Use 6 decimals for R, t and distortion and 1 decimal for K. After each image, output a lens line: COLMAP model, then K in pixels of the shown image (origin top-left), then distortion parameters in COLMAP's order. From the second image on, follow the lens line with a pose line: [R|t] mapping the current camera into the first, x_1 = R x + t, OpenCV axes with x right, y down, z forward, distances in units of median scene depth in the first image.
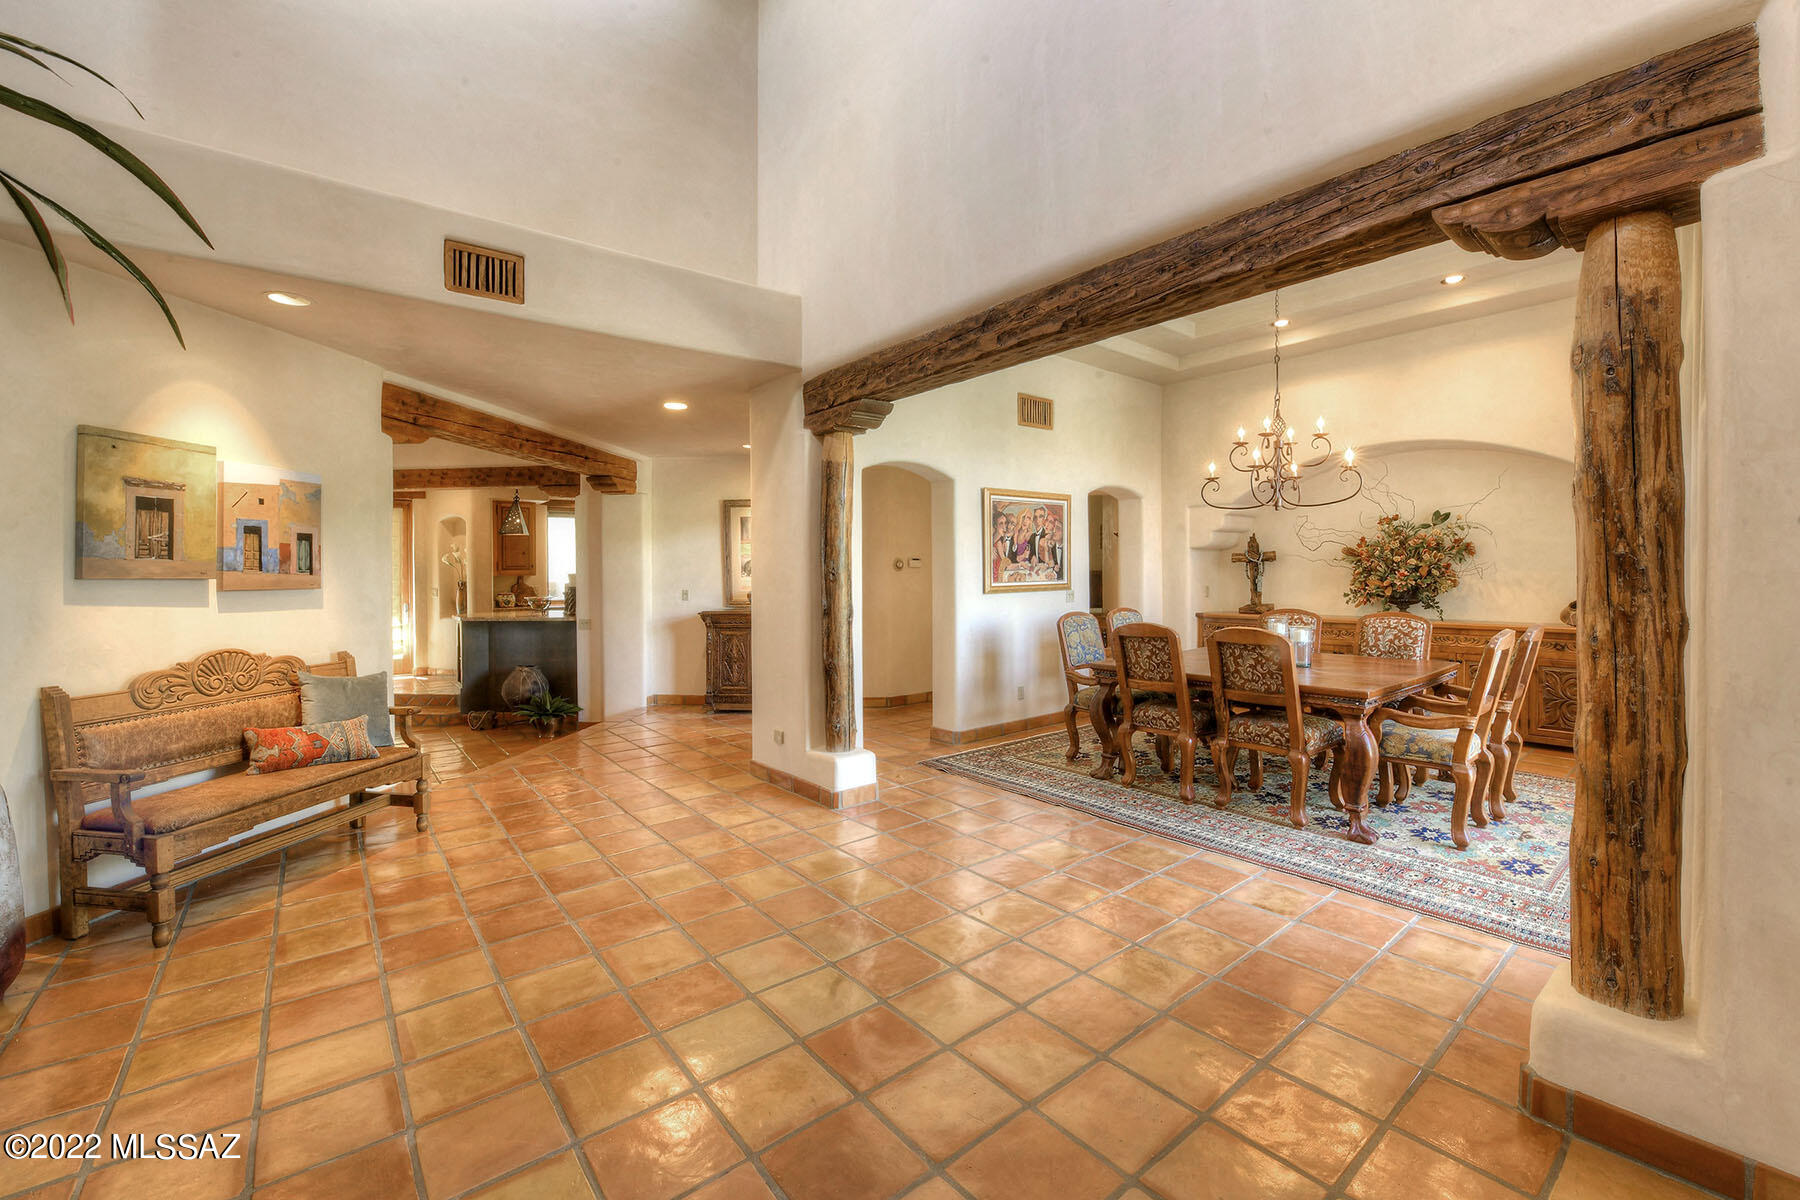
lens RADIAL K [[756.4, 0, 903.2], [0, 756.4, 566.0], [0, 0, 1]] dist [-0.019843, -0.000895]
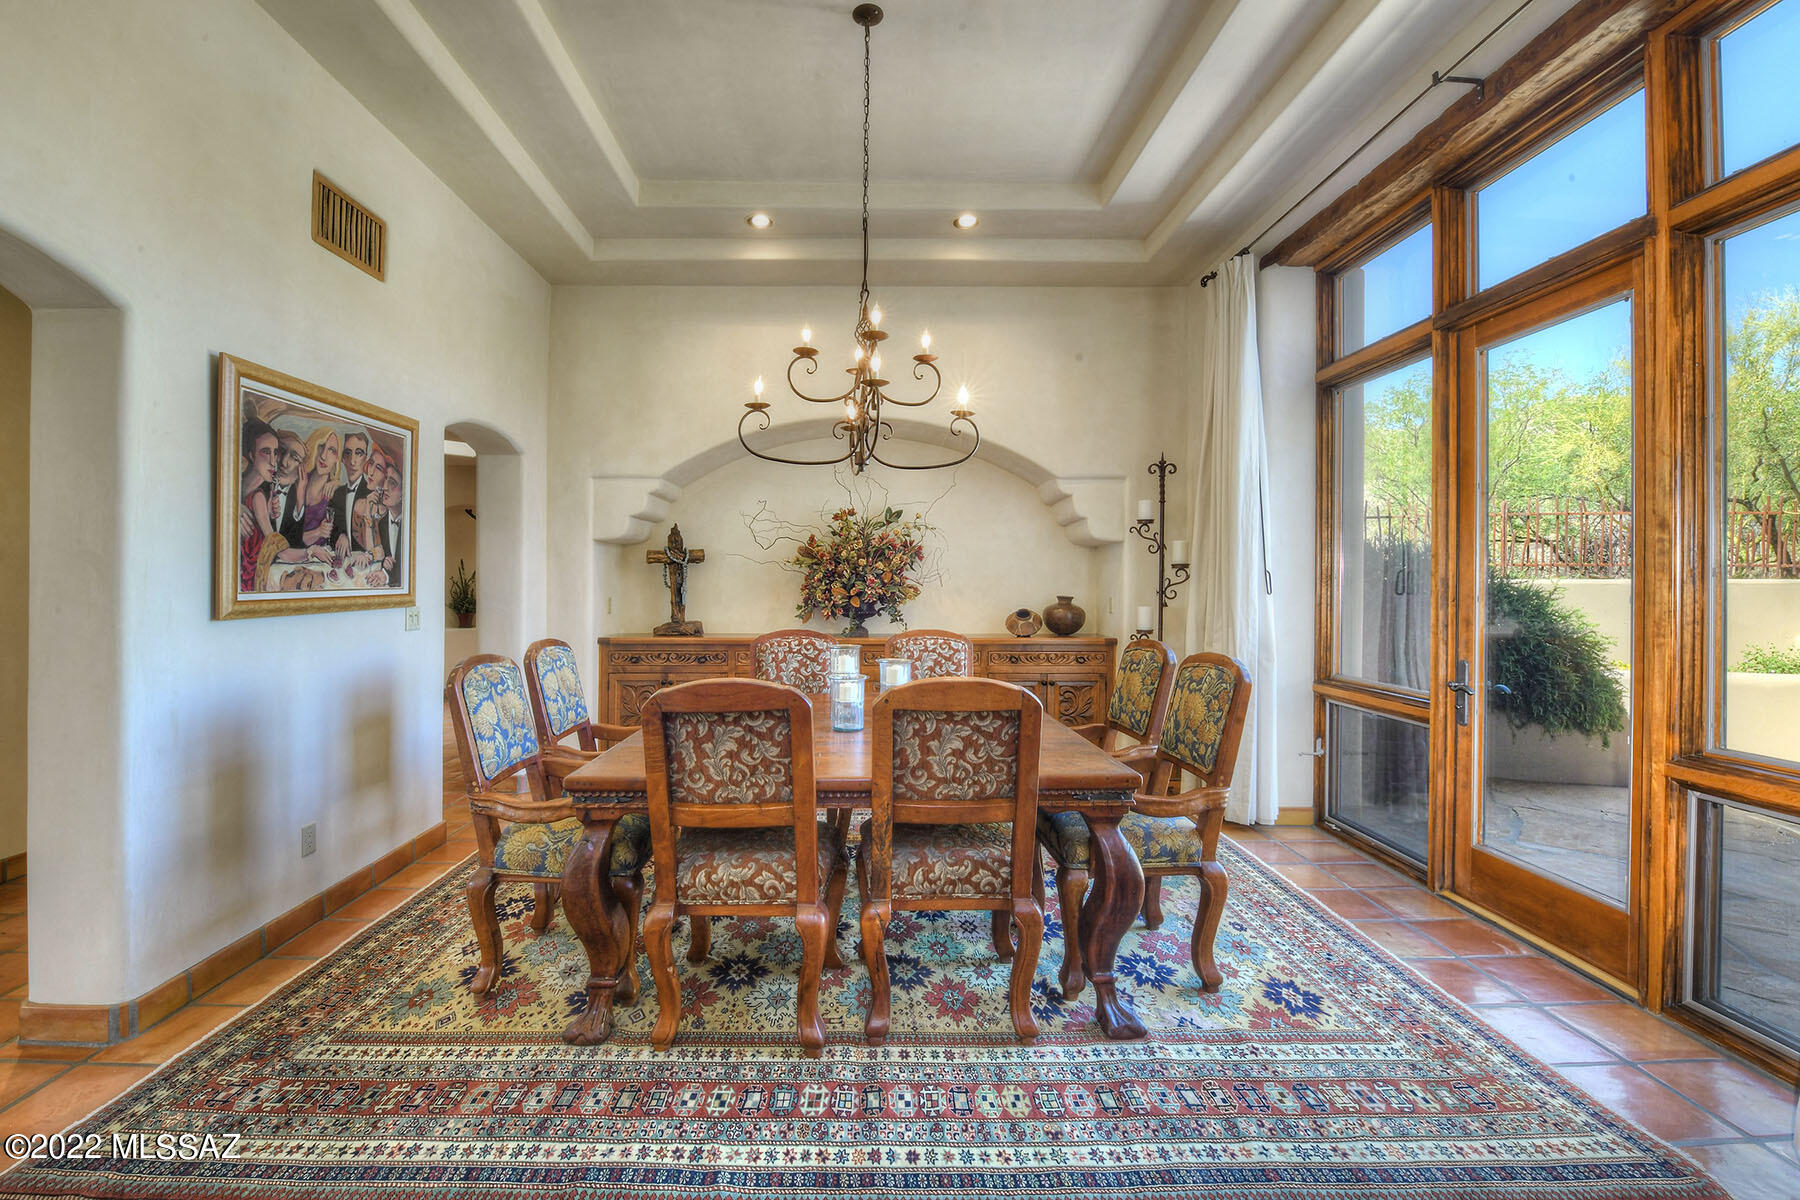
lens RADIAL K [[795.8, 0, 895.1], [0, 795.8, 573.3], [0, 0, 1]] dist [-0.020874, -0.000686]
pose [[0.630178, 0.015554, 0.776295, 0.012760], [-0.011783, 0.999876, -0.010468, 0.011948], [-0.776362, -0.002550, 0.630283, 0.453437]]
